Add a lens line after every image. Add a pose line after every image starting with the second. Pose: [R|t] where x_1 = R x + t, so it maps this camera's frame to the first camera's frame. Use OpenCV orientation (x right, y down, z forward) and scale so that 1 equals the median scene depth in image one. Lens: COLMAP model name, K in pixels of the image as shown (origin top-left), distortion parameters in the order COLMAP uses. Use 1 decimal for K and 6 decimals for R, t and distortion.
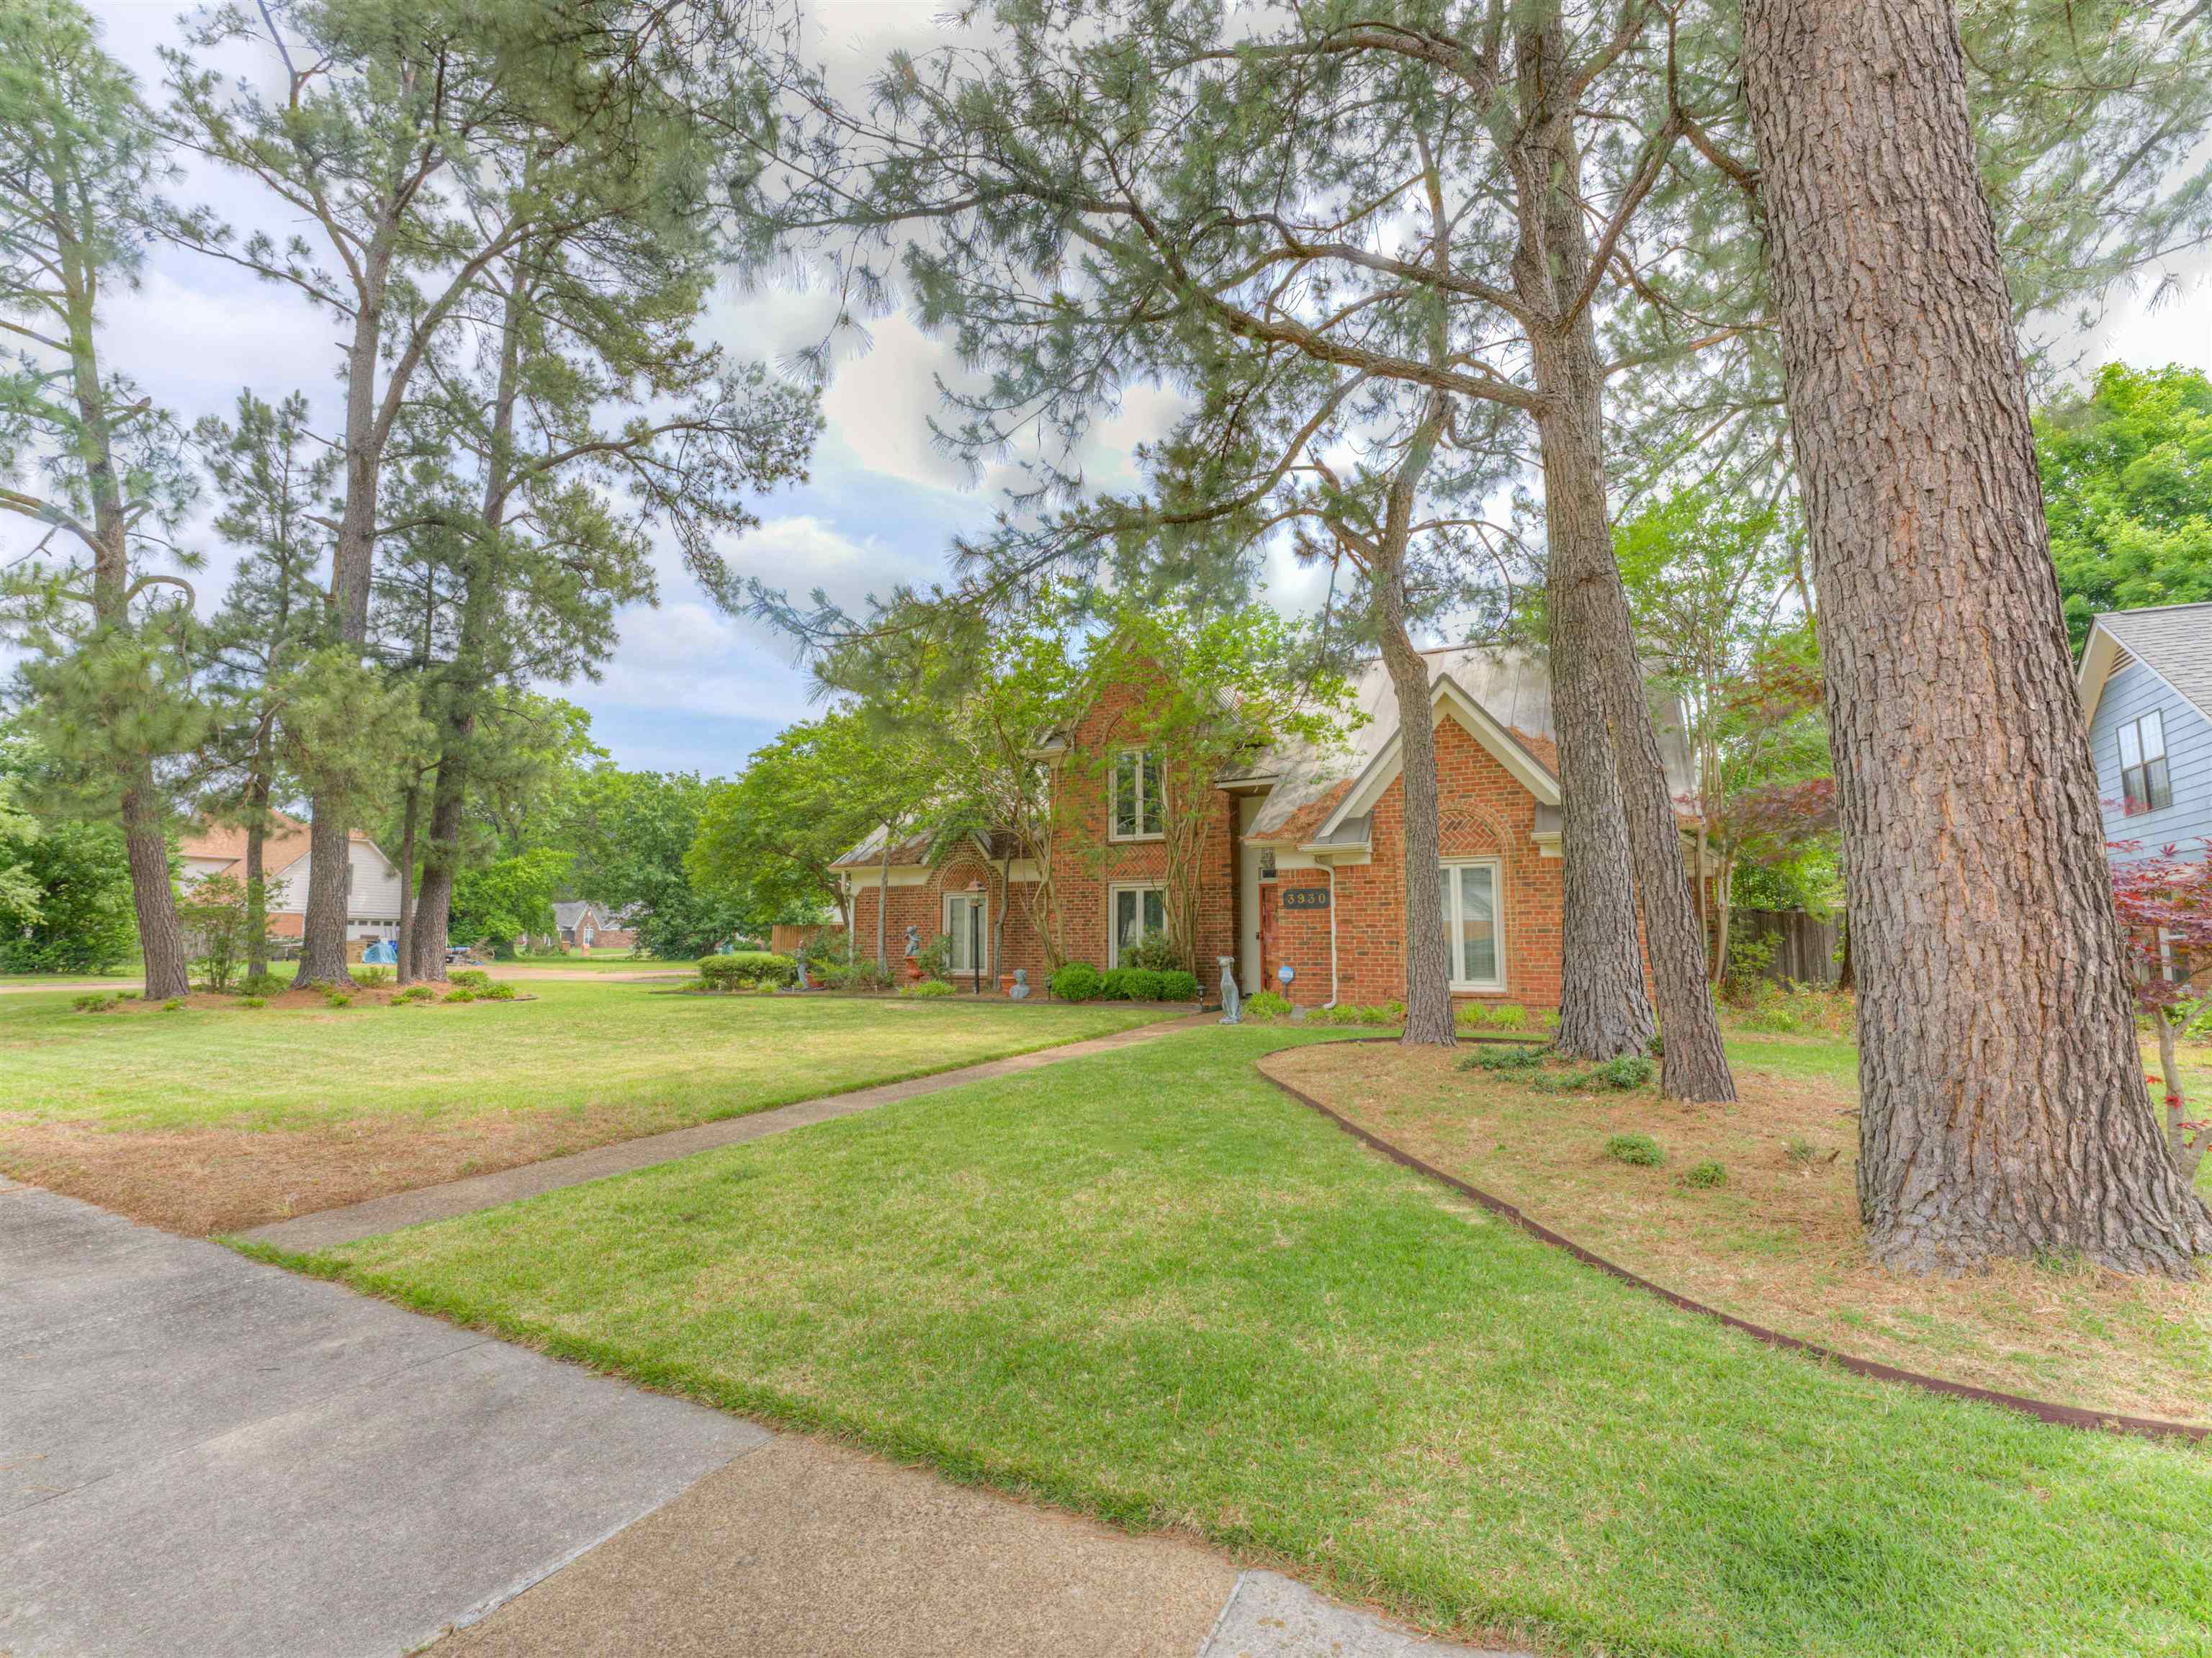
lens RADIAL K [[1013.2, 0, 1105.7], [0, 1013.2, 837.0], [0, 0, 1]] dist [-0.030878, 0.006650]
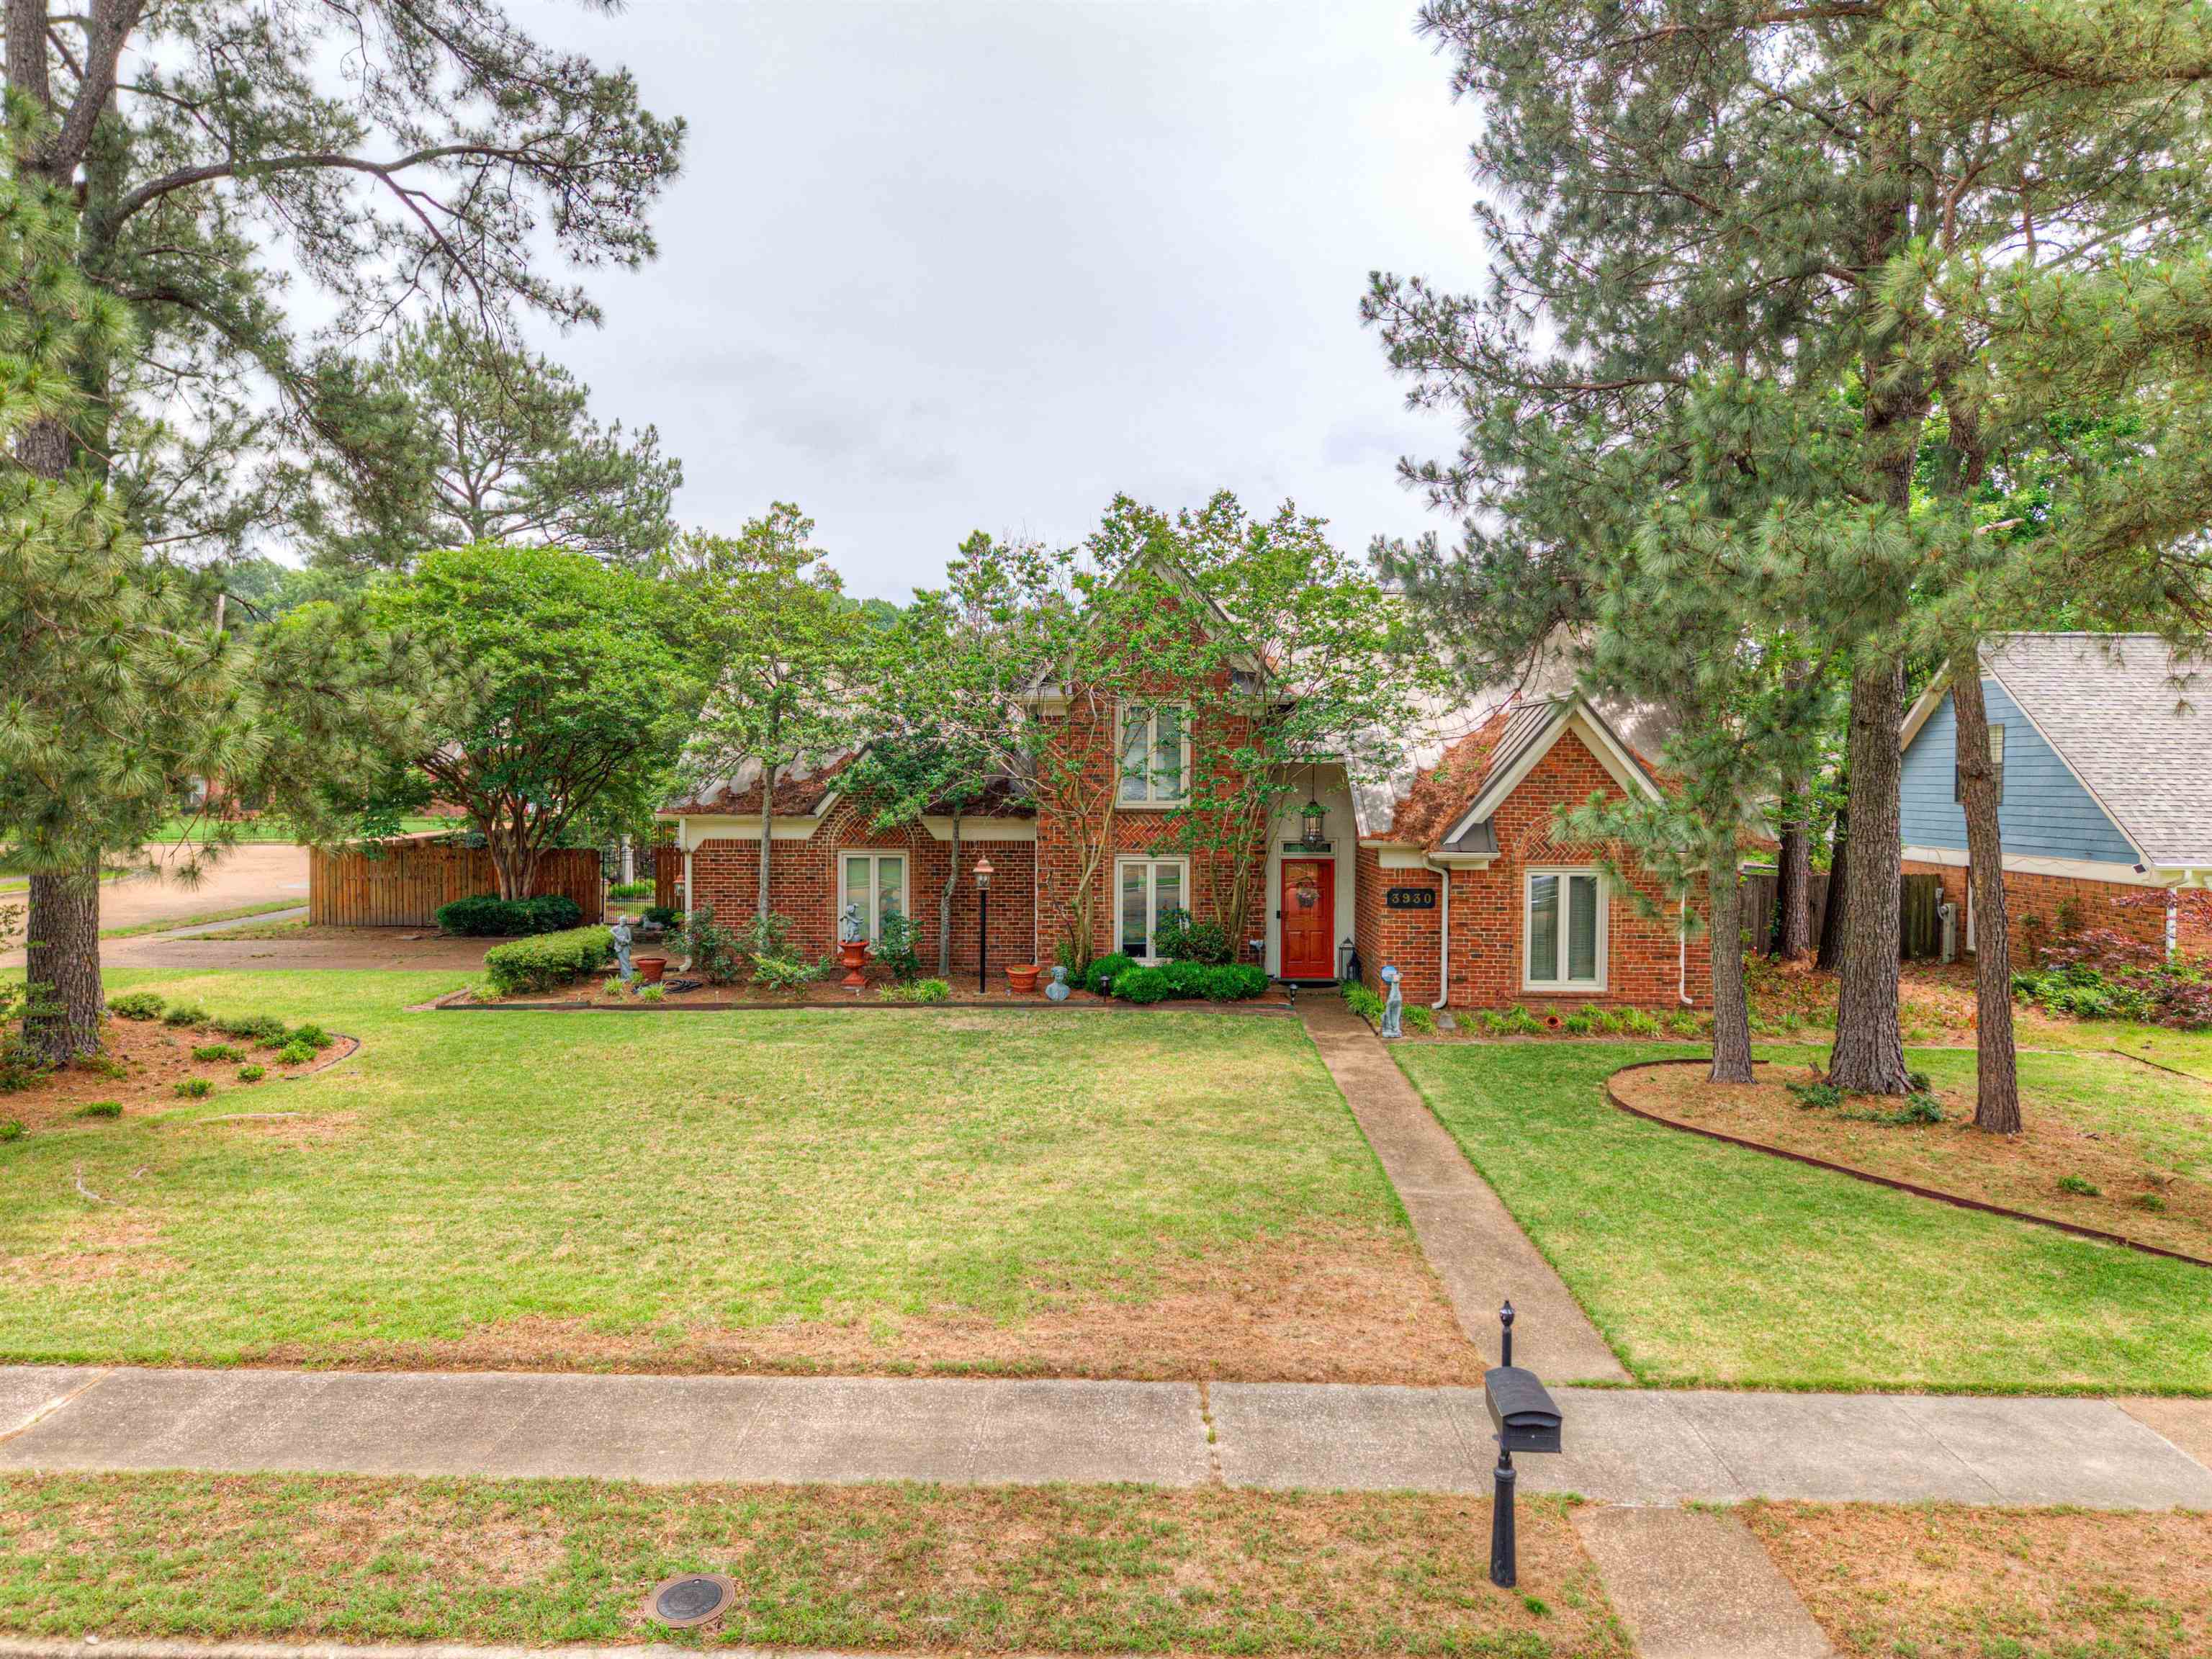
lens RADIAL K [[1494.2, 0, 1108.2], [0, 1494.2, 839.3], [0, 0, 1]] dist [0.046557, -0.042446]
pose [[0.888347, -0.018825, 0.458787, -1.377203], [-0.054890, 0.987641, 0.146810, -0.364591], [-0.455881, -0.155601, 0.876334, -0.271326]]
